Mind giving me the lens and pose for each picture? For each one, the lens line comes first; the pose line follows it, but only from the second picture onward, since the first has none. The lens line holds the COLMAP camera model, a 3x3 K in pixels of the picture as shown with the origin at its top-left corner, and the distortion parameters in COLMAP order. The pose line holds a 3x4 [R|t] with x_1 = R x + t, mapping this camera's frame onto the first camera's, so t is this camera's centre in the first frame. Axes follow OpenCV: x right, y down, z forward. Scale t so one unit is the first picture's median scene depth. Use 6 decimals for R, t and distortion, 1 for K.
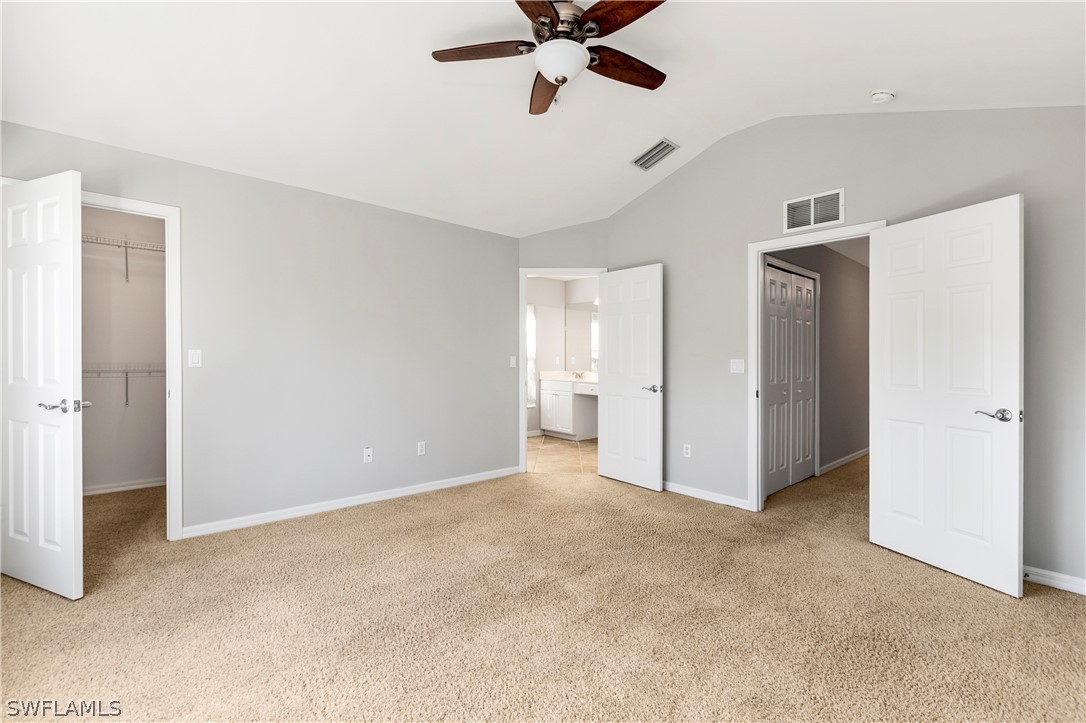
lens RADIAL K [[472.7, 0, 540.5], [0, 472.7, 364.0], [0, 0, 1]] dist [-0.000423, -0.001568]
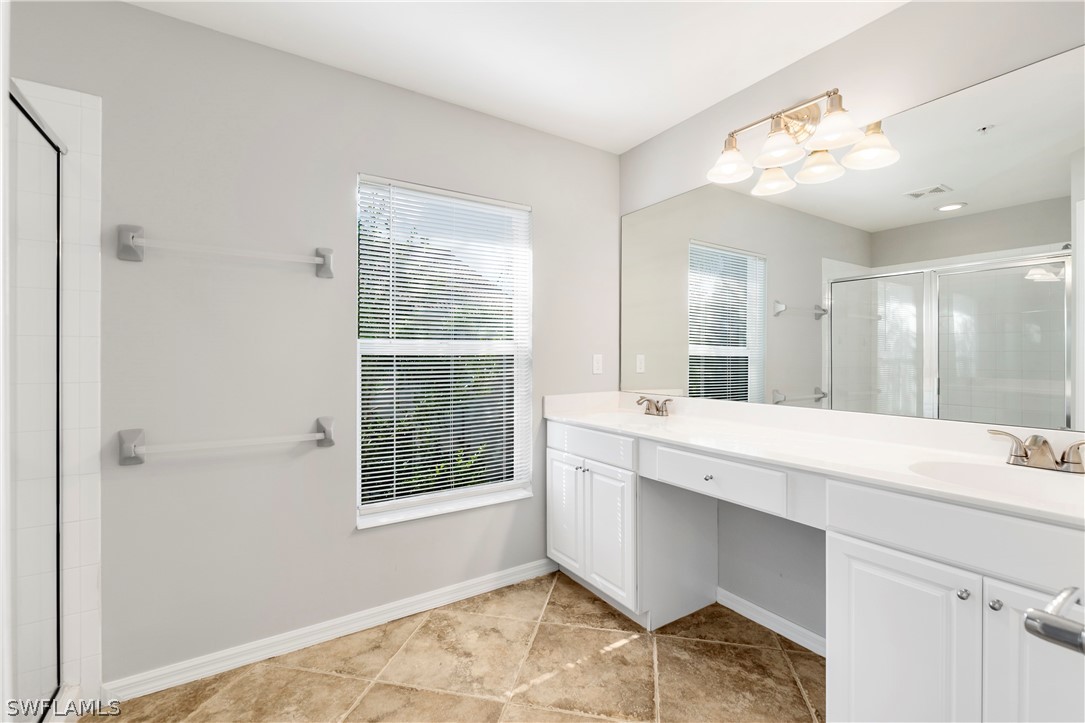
lens RADIAL K [[472.3, 0, 547.5], [0, 472.3, 357.6], [0, 0, 1]] dist [-0.000423, -0.001568]
pose [[0.987038, -0.009149, -0.160226, 0.058391], [0.010496, 0.999916, 0.007563, -0.016066], [0.160144, -0.009147, 0.987051, 0.647895]]
